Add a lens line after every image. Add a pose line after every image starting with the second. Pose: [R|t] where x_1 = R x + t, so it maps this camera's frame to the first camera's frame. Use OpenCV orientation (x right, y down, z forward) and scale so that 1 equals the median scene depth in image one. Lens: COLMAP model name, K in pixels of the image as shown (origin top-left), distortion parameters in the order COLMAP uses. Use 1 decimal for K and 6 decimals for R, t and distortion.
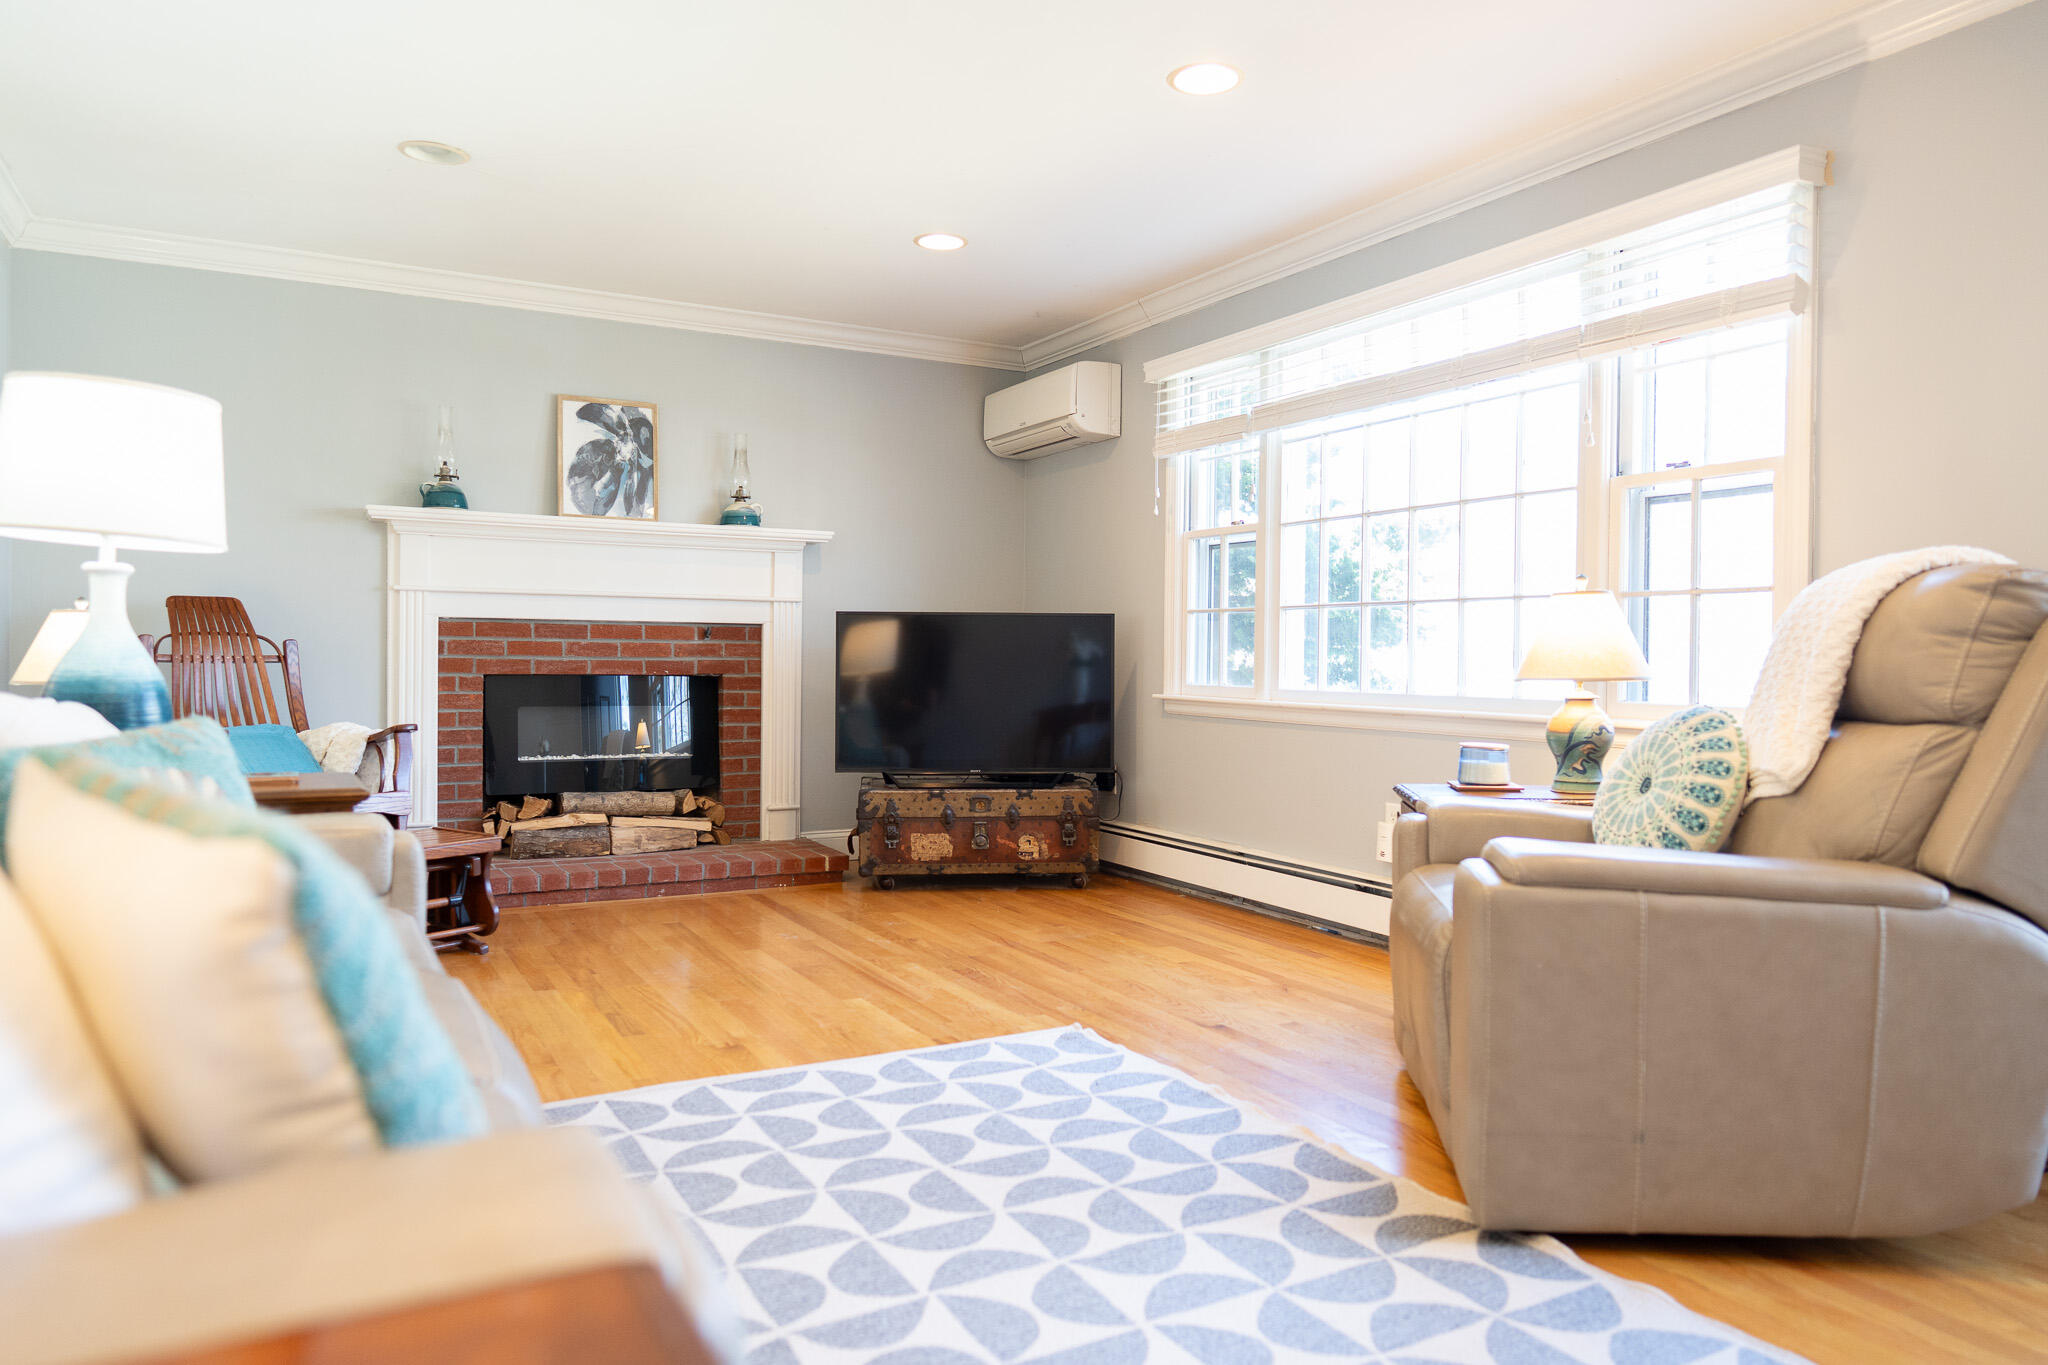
lens RADIAL K [[1360.1, 0, 1028.7], [0, 1360.1, 677.8], [0, 0, 1]] dist [0.000409, 0.001559]
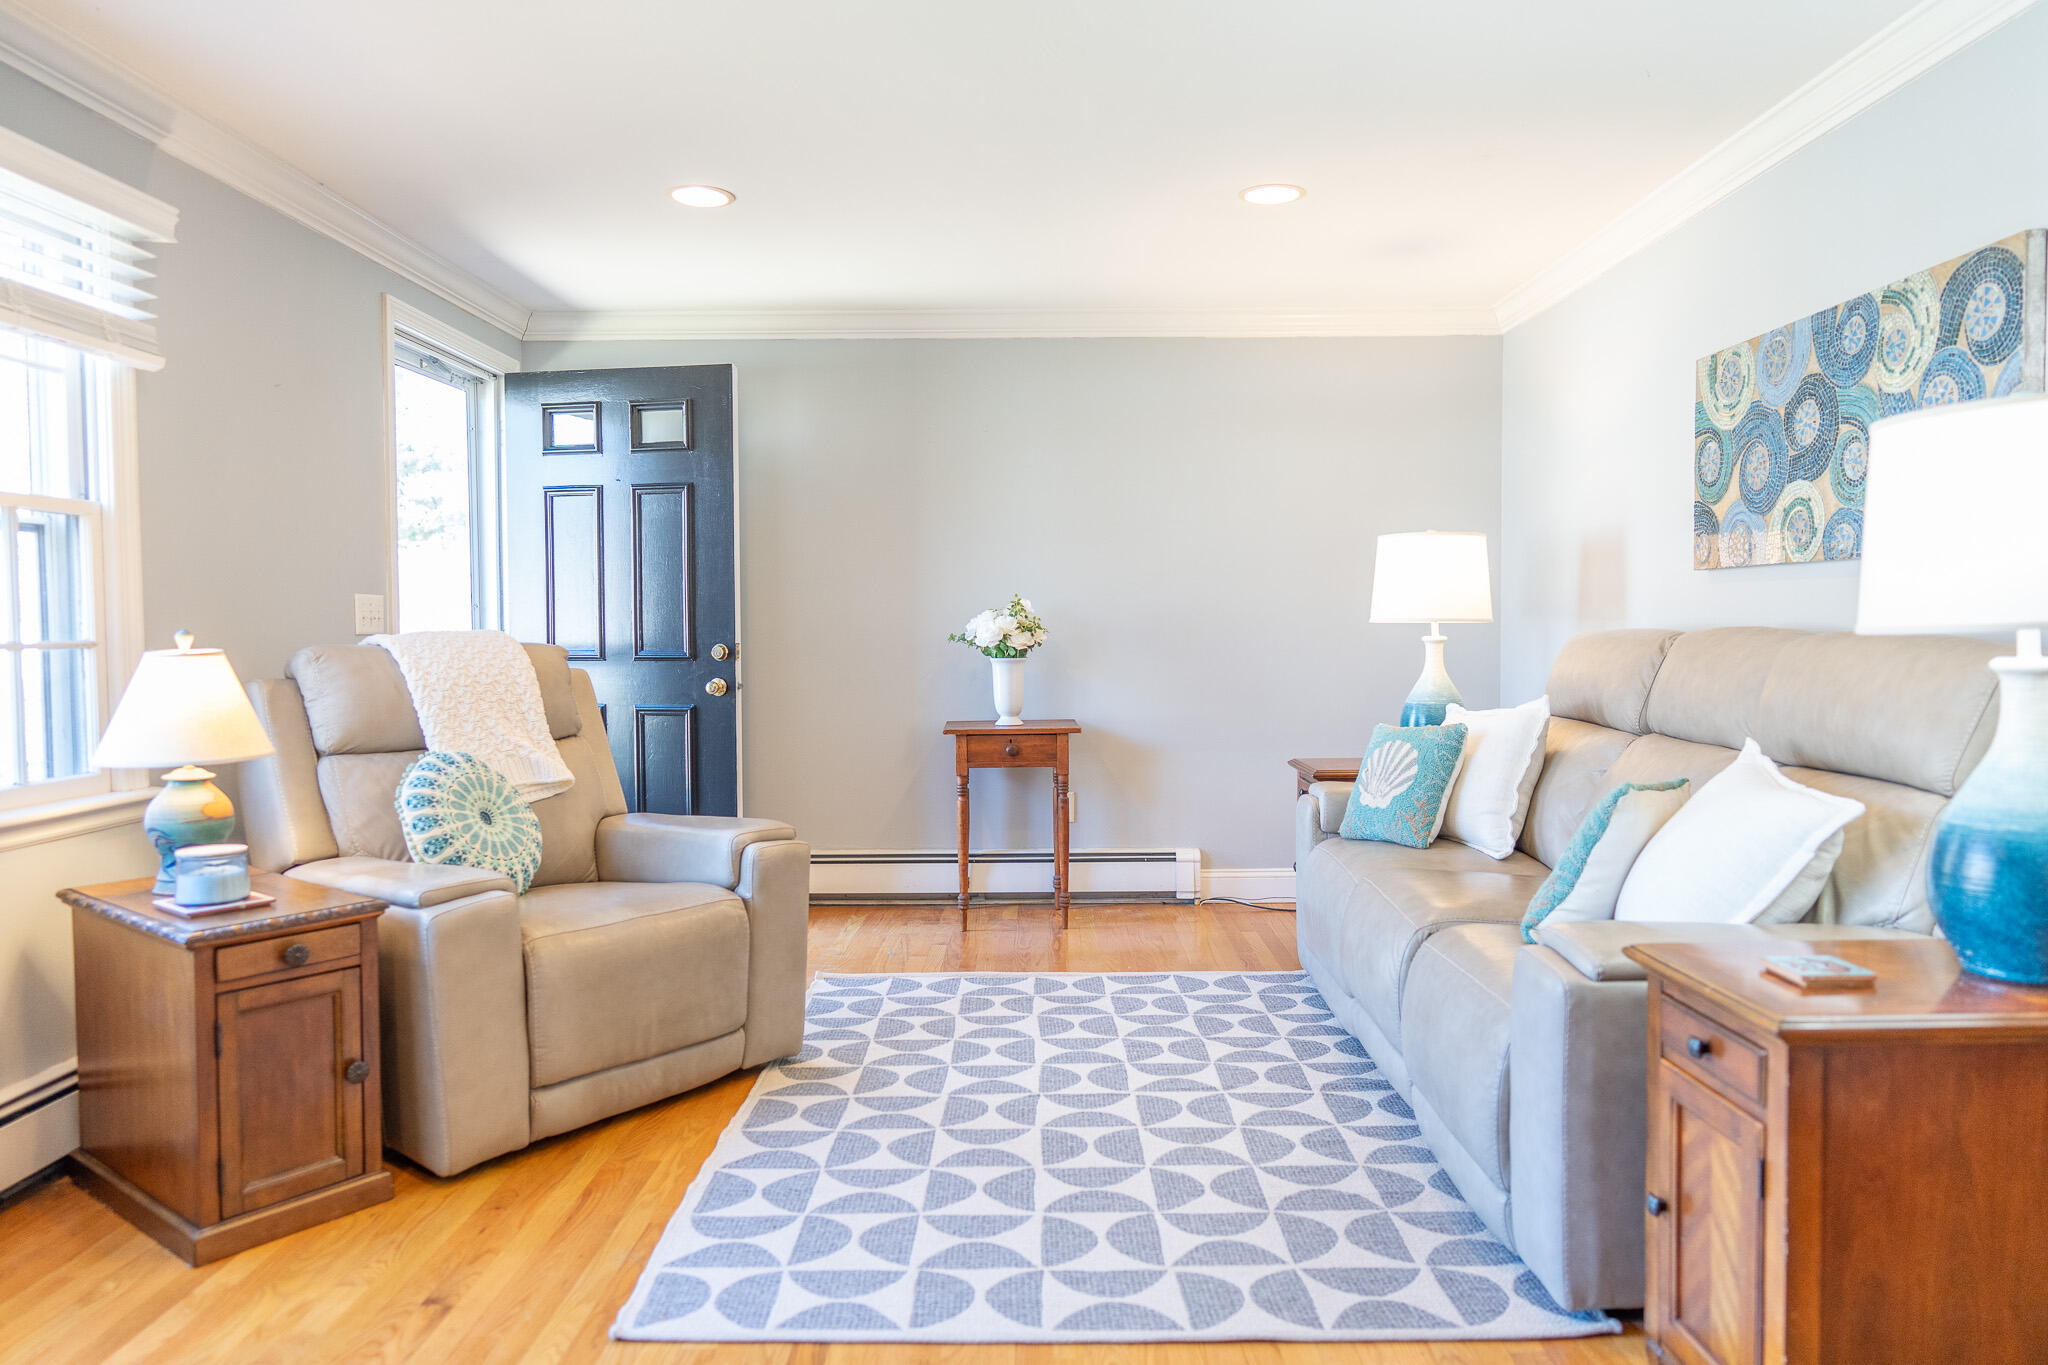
lens RADIAL K [[1360.1, 0, 1025.5], [0, 1360.1, 678.4], [0, 0, 1]] dist [0.000409, 0.001559]
pose [[-0.874610, -0.021379, 0.484355, -0.600409], [0.005924, 0.998481, 0.054770, -0.118862], [-0.484791, 0.050772, -0.873155, 1.971522]]
